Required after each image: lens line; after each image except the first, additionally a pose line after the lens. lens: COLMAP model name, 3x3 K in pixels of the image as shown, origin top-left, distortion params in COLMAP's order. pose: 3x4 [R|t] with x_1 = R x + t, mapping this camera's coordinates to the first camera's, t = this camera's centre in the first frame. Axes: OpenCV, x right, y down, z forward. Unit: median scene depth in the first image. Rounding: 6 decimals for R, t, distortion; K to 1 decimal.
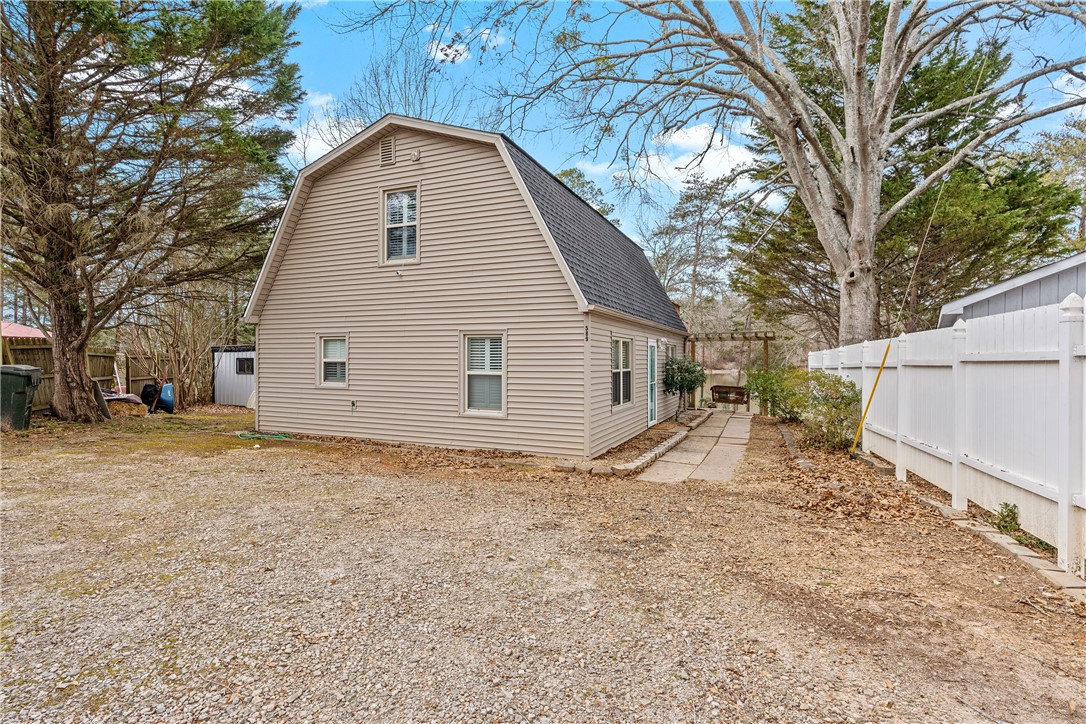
lens RADIAL K [[530.2, 0, 543.0], [0, 530.2, 362.0], [0, 0, 1]] dist [0.000162, 0.000000]
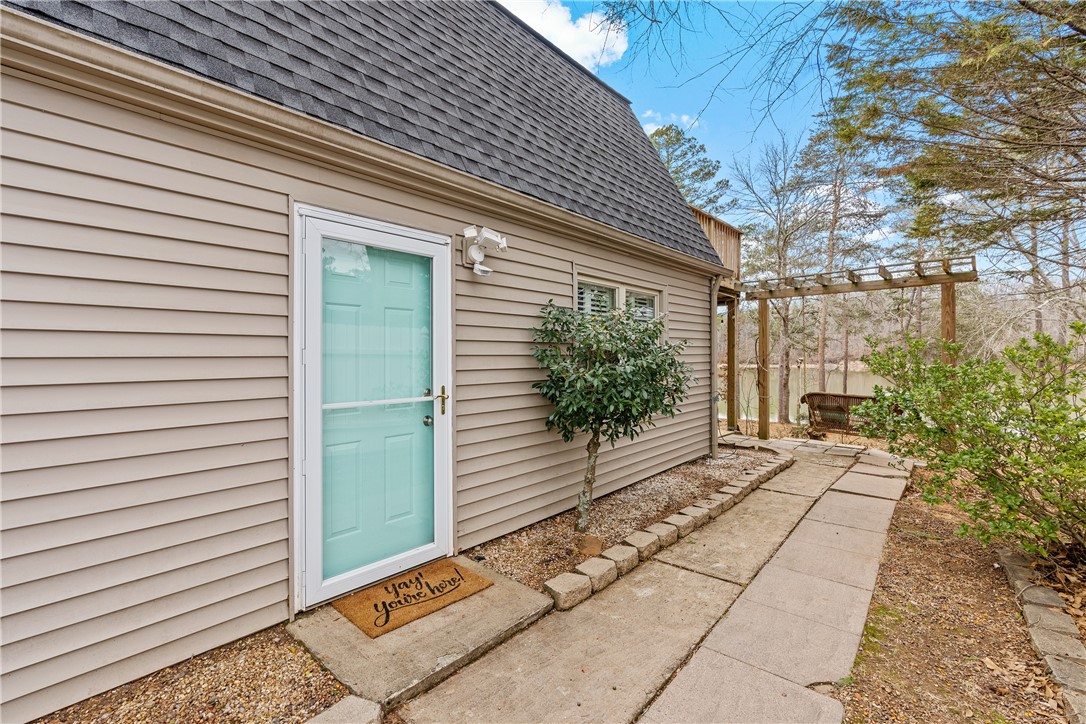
lens RADIAL K [[488.8, 0, 537.1], [0, 488.8, 345.7], [0, 0, 1]] dist [-0.001012, -0.000159]
pose [[0.954493, -0.003354, -0.298215, 0.225631], [-0.004931, 0.999623, -0.027024, 0.016994], [0.298193, 0.027265, 0.954116, 0.538301]]
